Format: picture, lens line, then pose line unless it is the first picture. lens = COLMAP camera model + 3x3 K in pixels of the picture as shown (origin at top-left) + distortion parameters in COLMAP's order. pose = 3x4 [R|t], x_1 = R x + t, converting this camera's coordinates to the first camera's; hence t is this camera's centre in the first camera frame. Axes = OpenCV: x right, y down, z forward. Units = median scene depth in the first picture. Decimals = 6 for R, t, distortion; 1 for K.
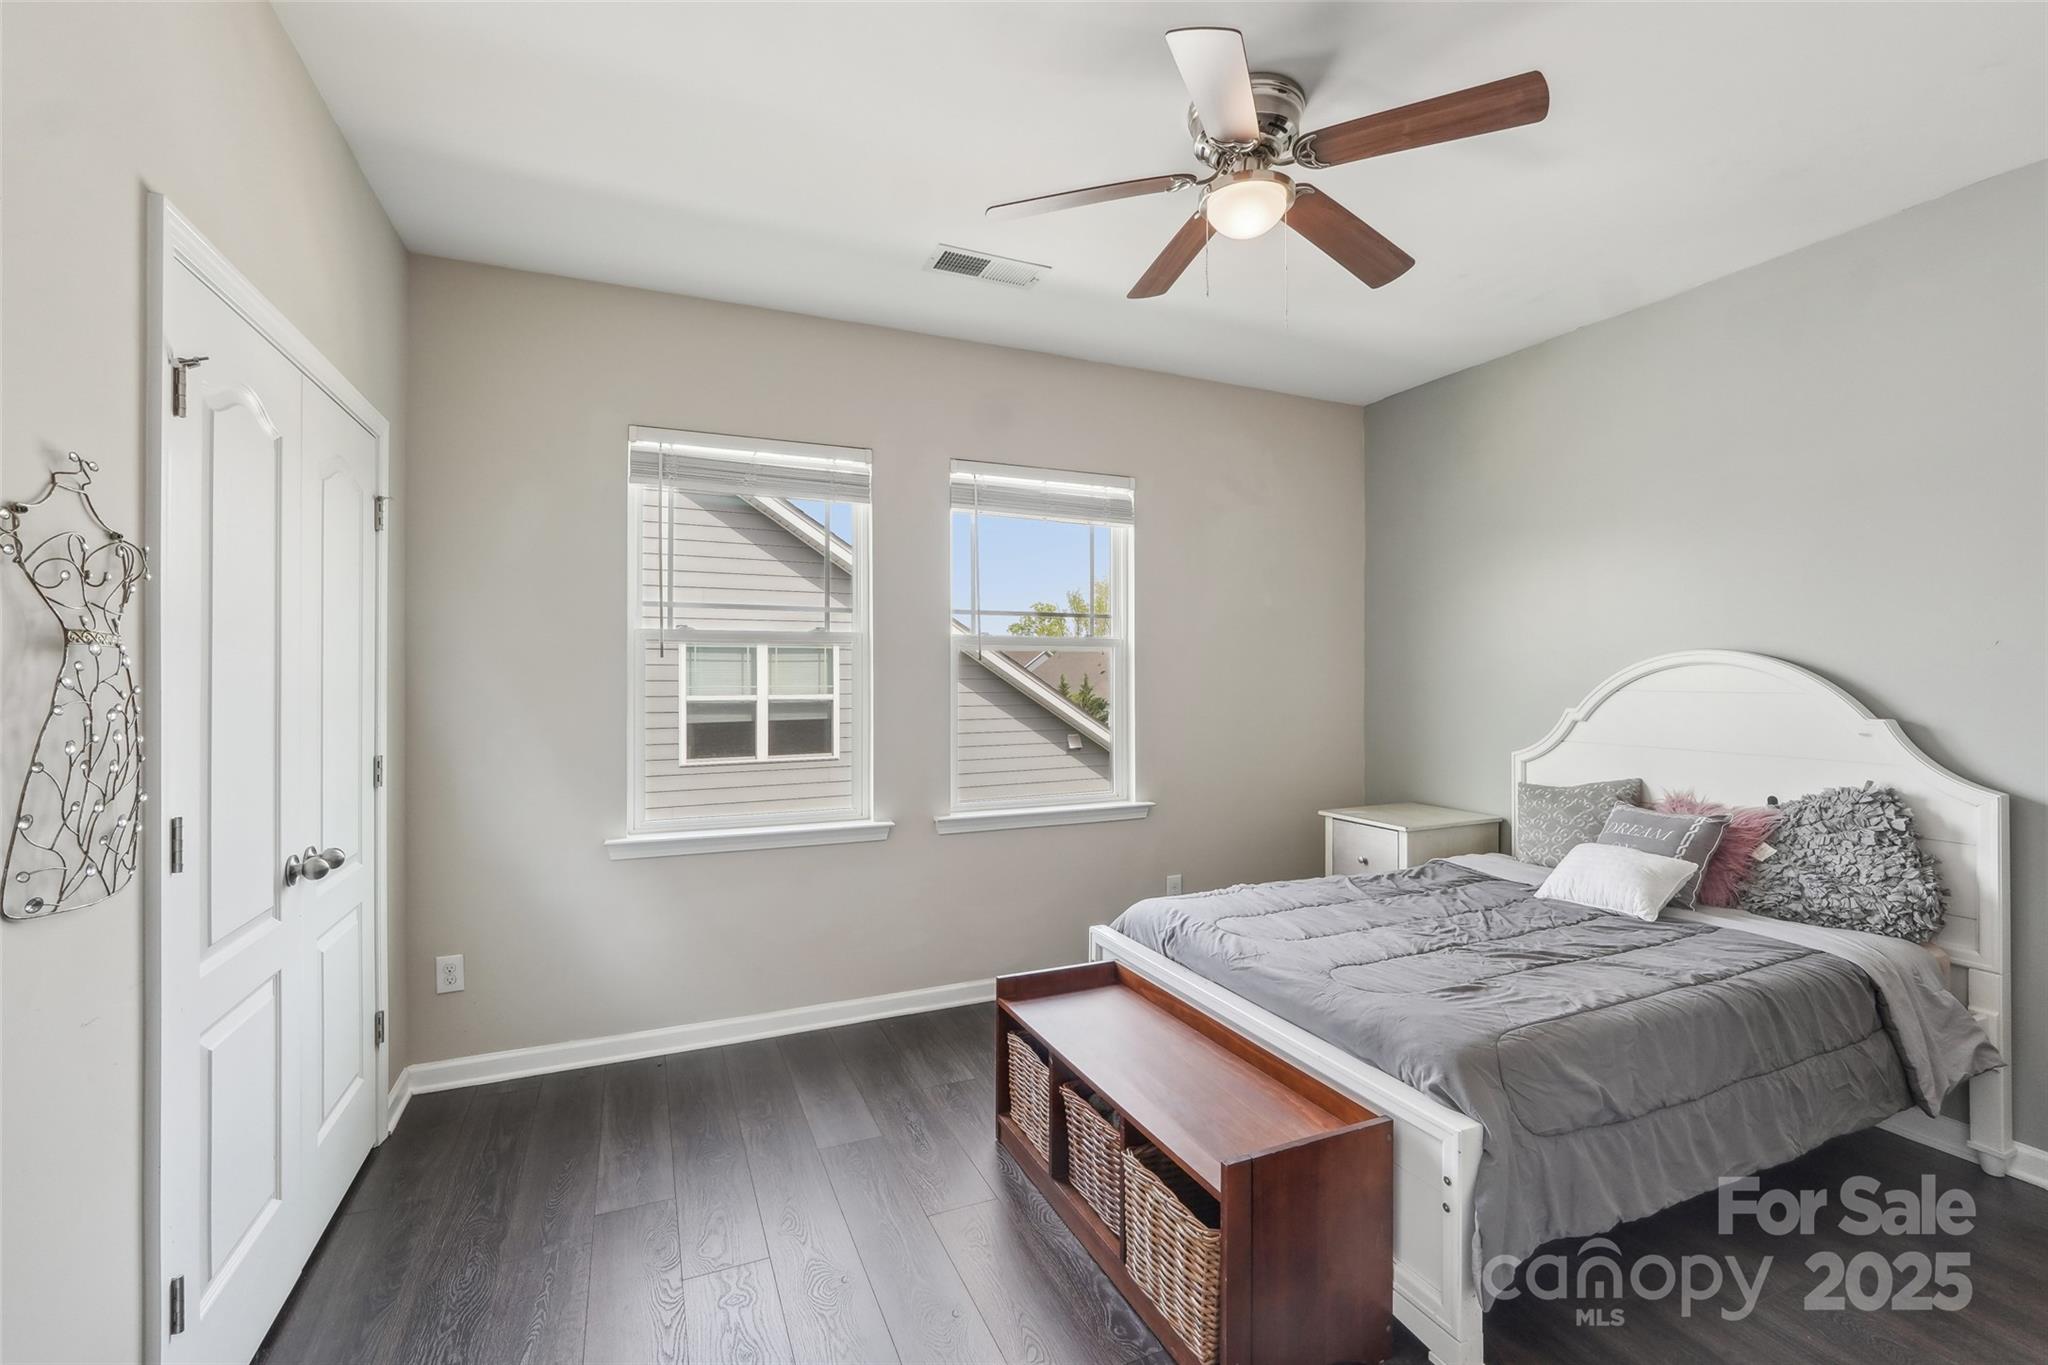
lens RADIAL K [[875.2, 0, 1037.4], [0, 875.2, 677.6], [0, 0, 1]] dist [-0.007874, 0.004504]
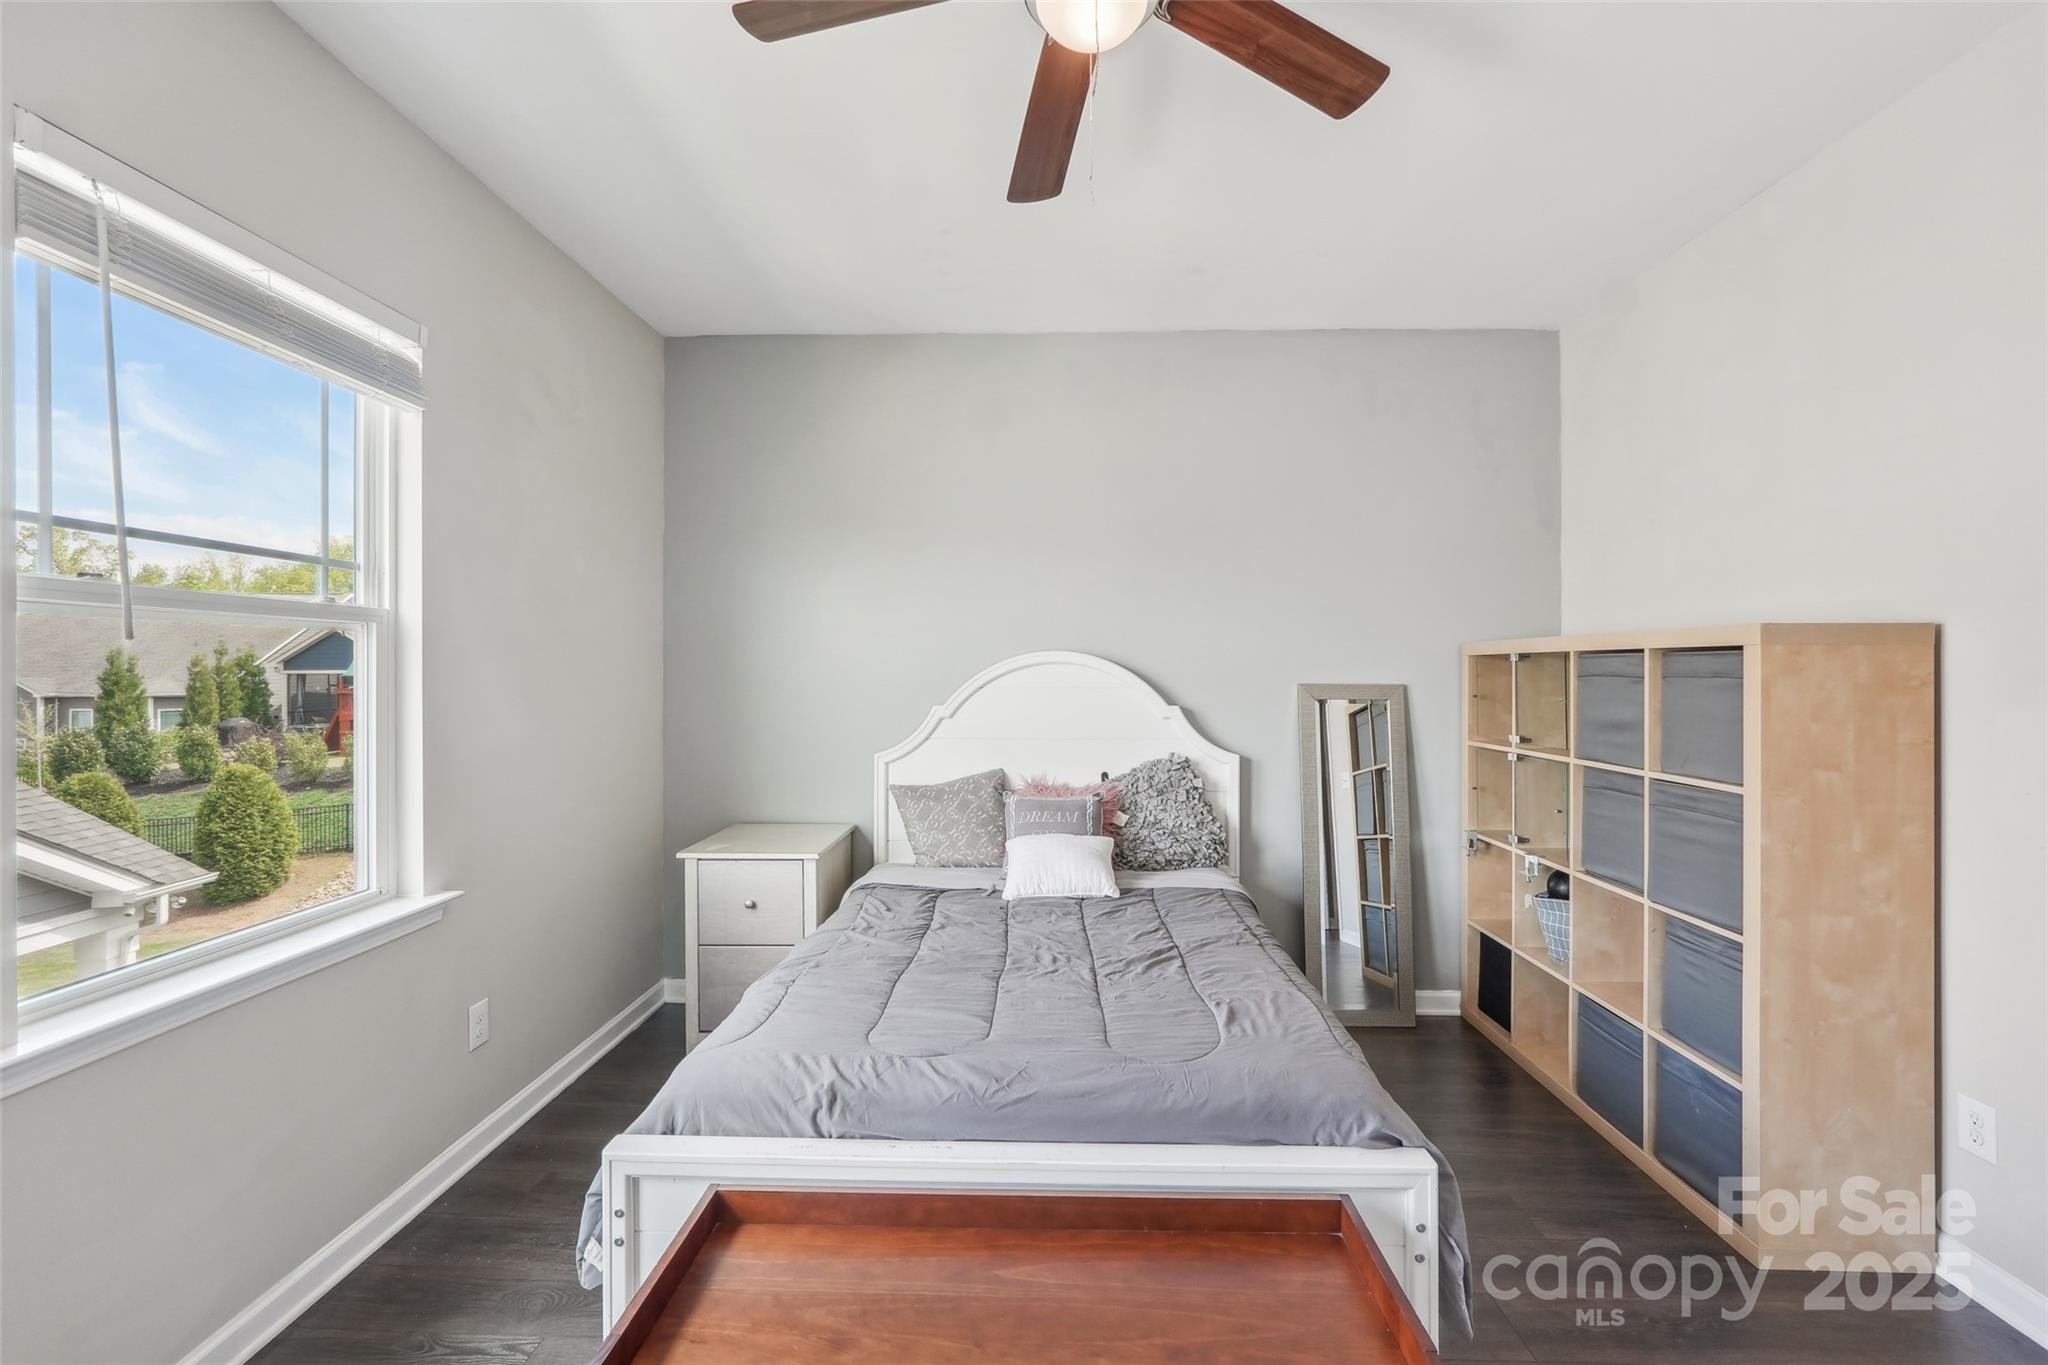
lens RADIAL K [[875.2, 0, 1025.1], [0, 875.2, 678.6], [0, 0, 1]] dist [-0.007874, 0.004504]
pose [[0.451434, -0.007185, 0.892276, -0.326050], [0.003319, 0.999974, 0.006373, -0.003615], [-0.892299, 0.000084, 0.451446, 0.592020]]
